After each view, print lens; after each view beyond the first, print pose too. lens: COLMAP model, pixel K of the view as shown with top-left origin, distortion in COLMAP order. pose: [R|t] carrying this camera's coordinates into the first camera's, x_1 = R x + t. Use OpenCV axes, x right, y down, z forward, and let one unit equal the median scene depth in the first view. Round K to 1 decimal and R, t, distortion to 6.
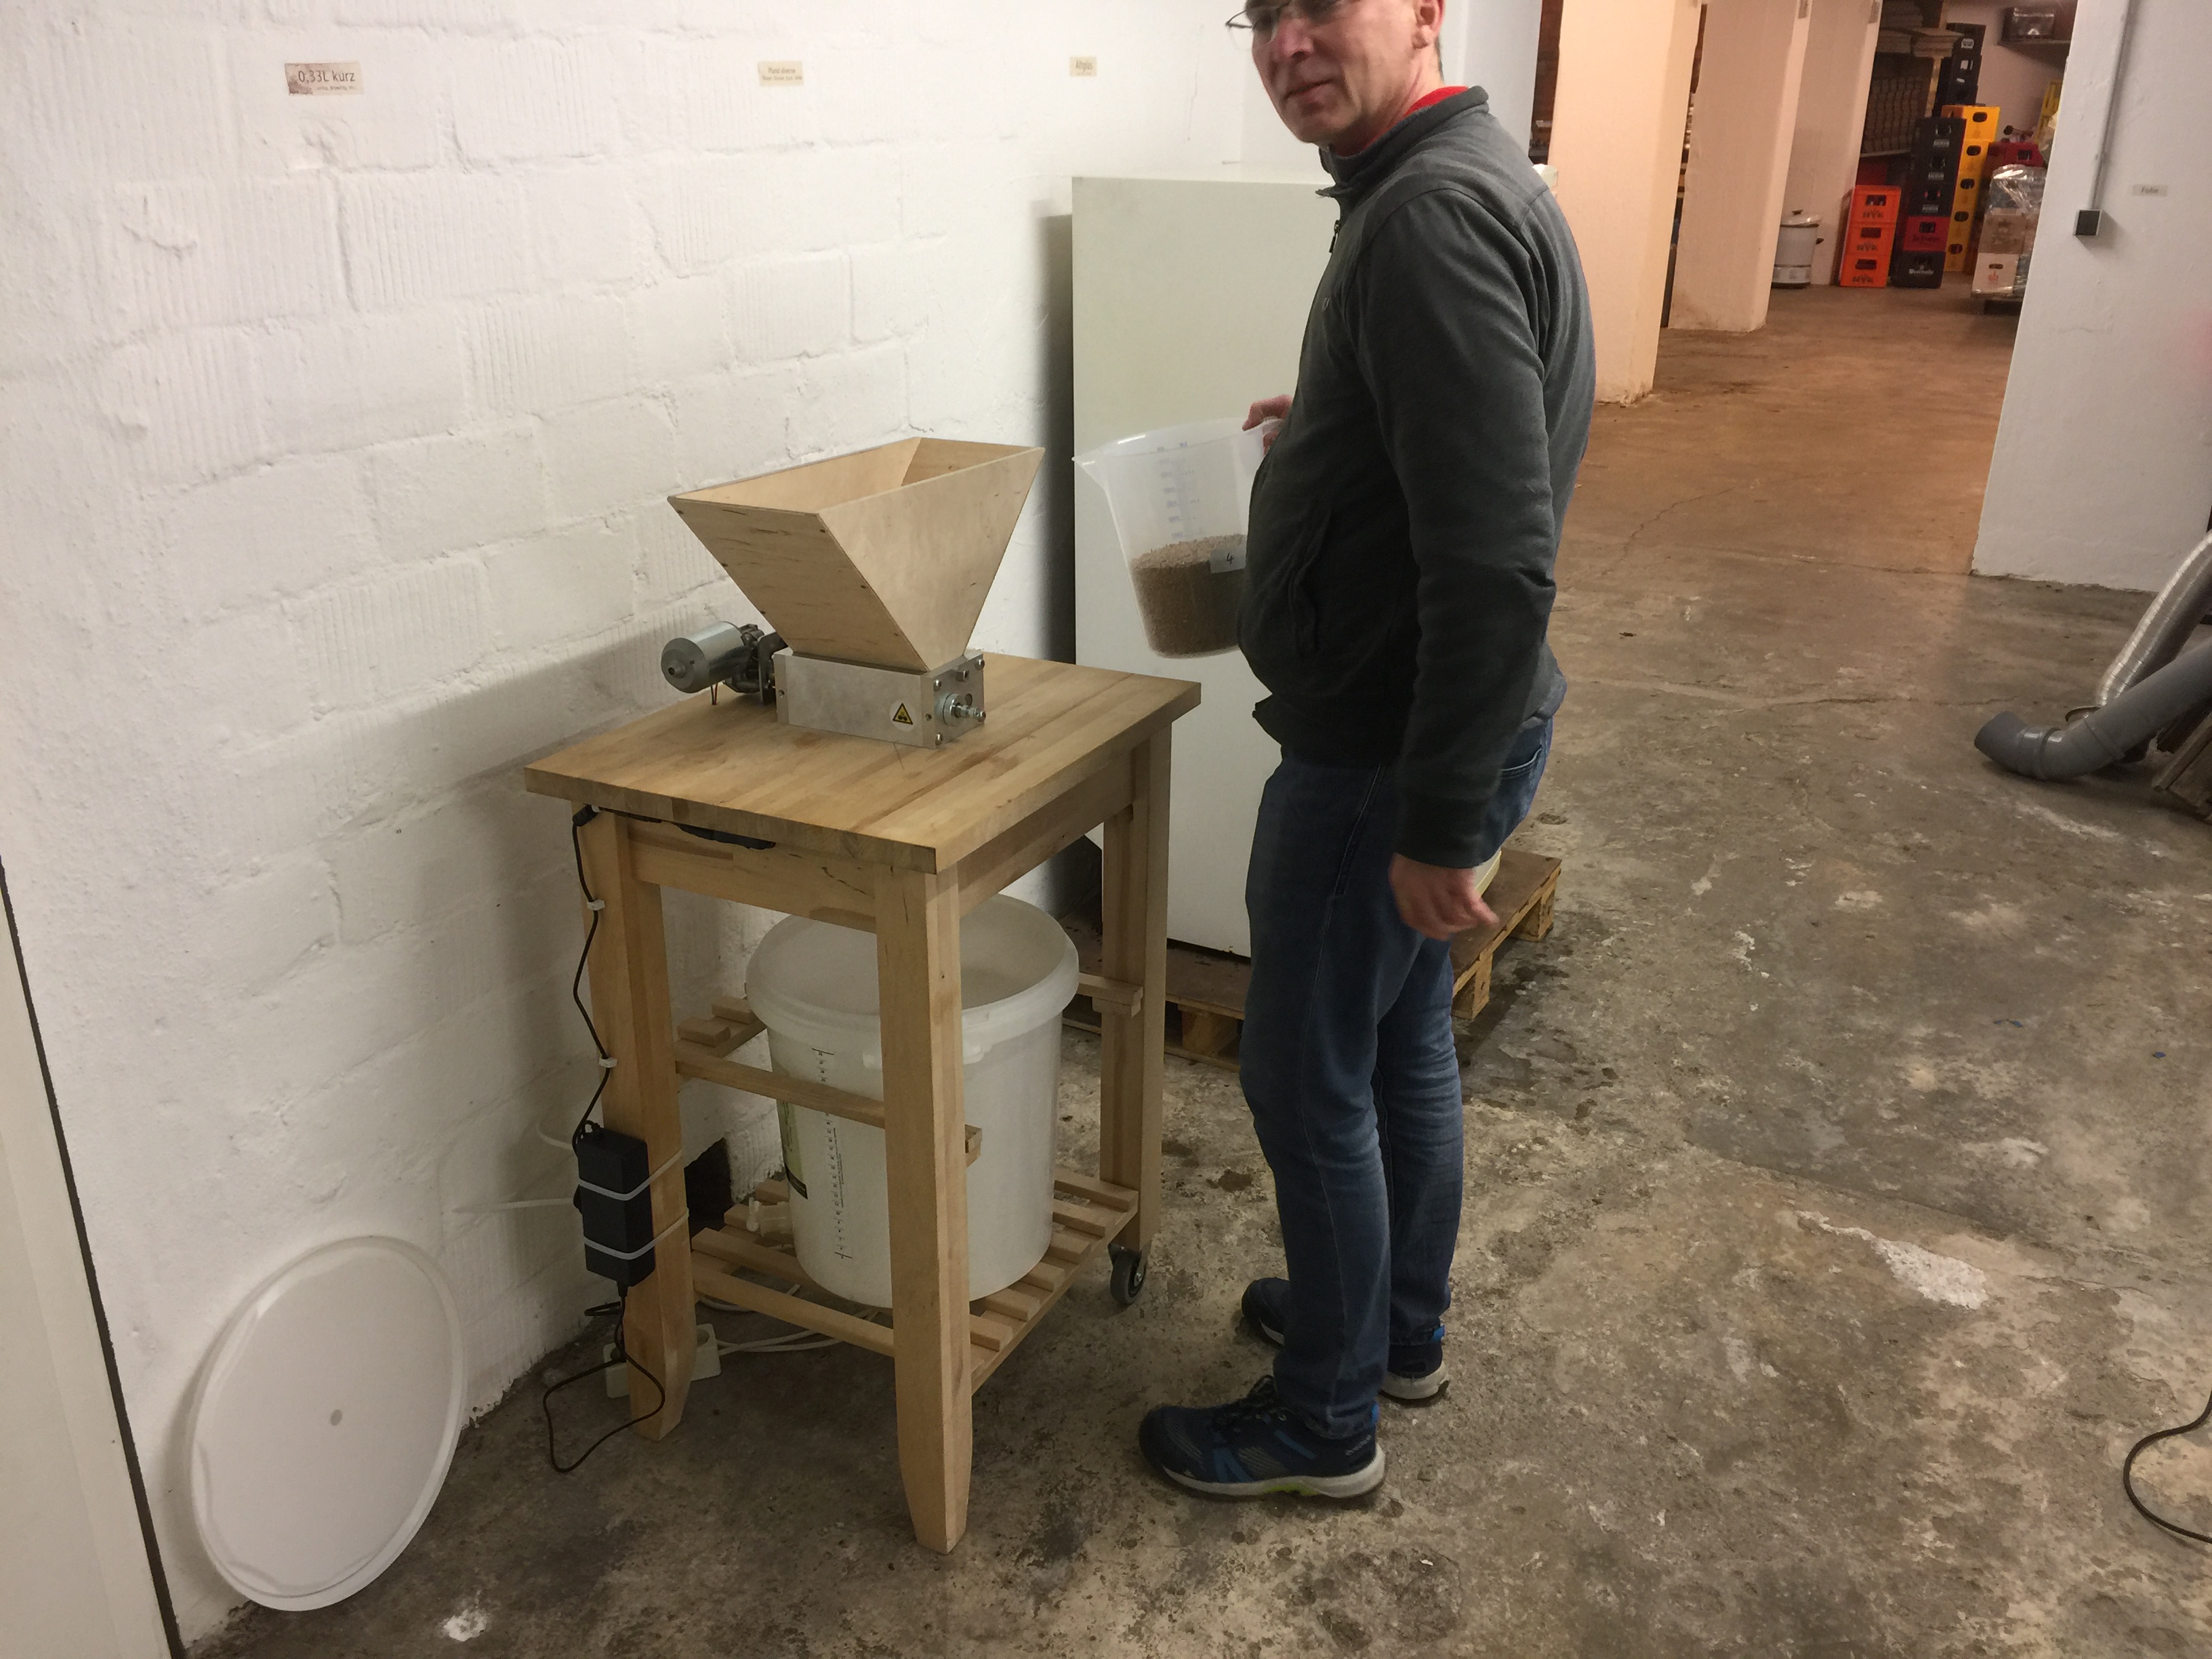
lens RADIAL K [[1889.0, 0, 1168.7], [0, 1889.0, 813.8], [0, 0, 1]] dist [0.085998, -0.118124]
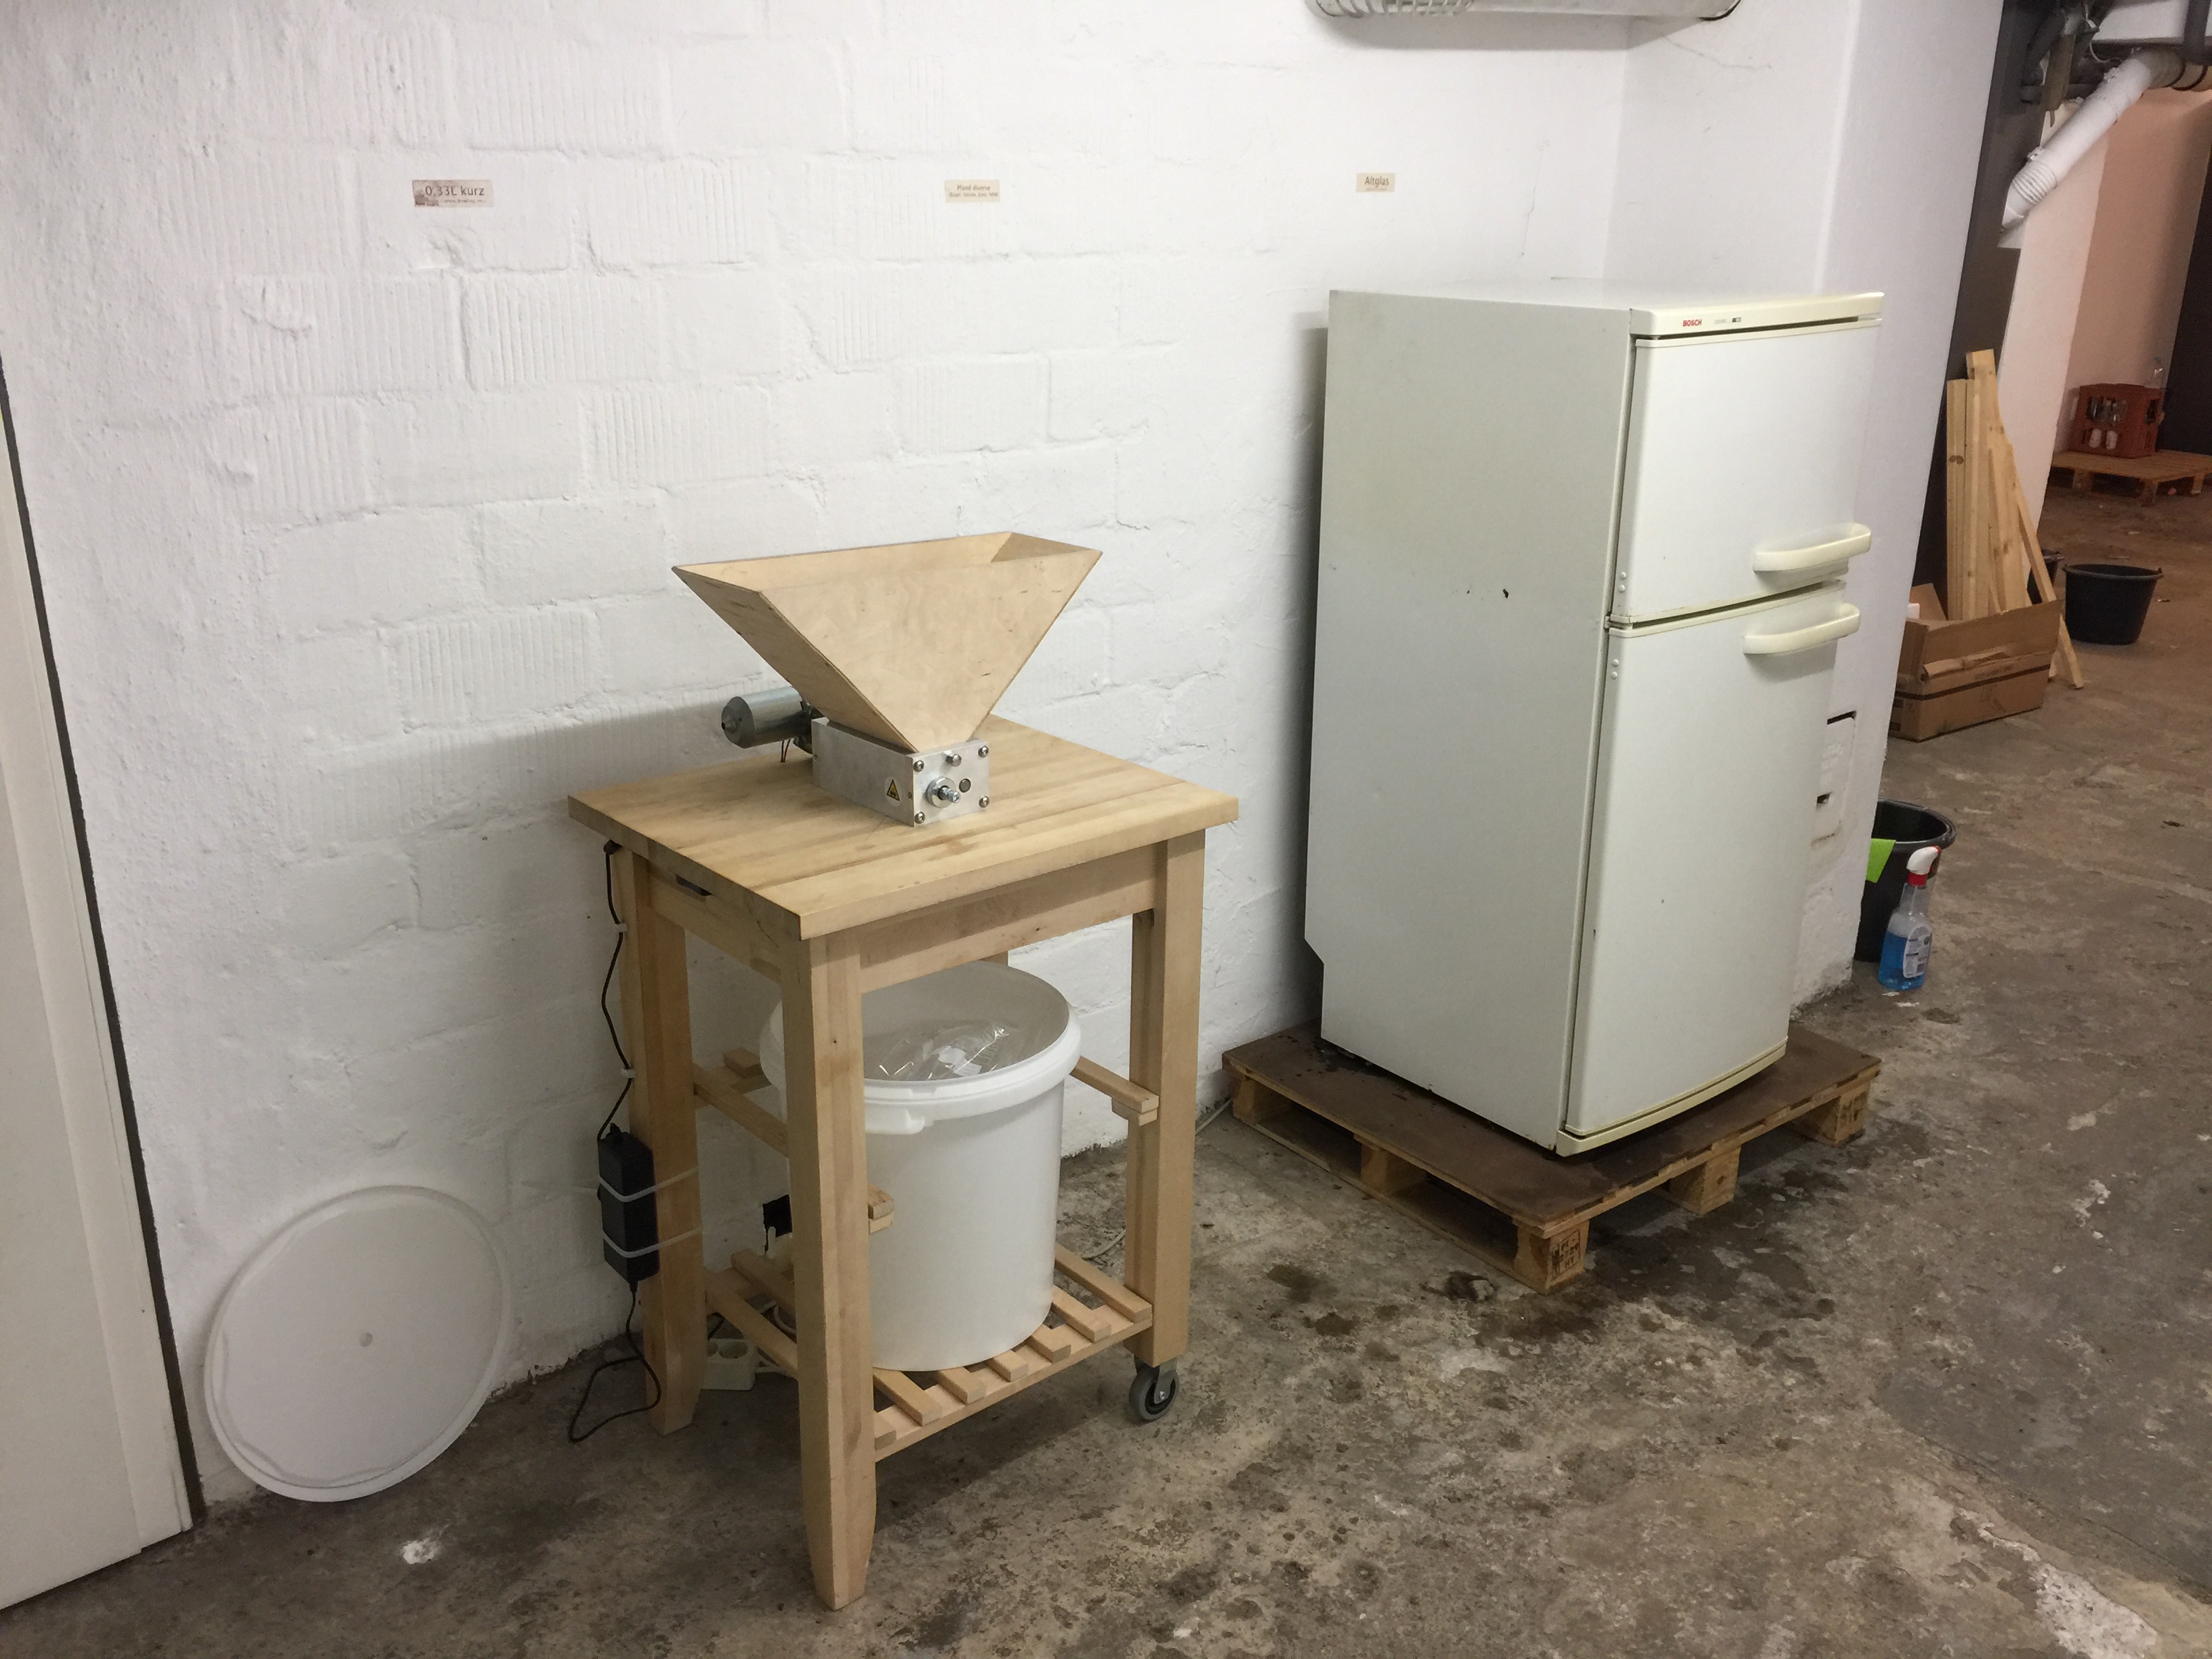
lens RADIAL K [[1911.2, 0, 1159.5], [0, 1911.2, 801.3], [0, 0, 1]] dist [0.084664, -0.123154]
pose [[0.924776, 0.123786, -0.359813, 0.372764], [-0.143956, 0.989138, -0.029696, -0.035661], [0.352229, 0.079260, 0.932552, 0.063504]]
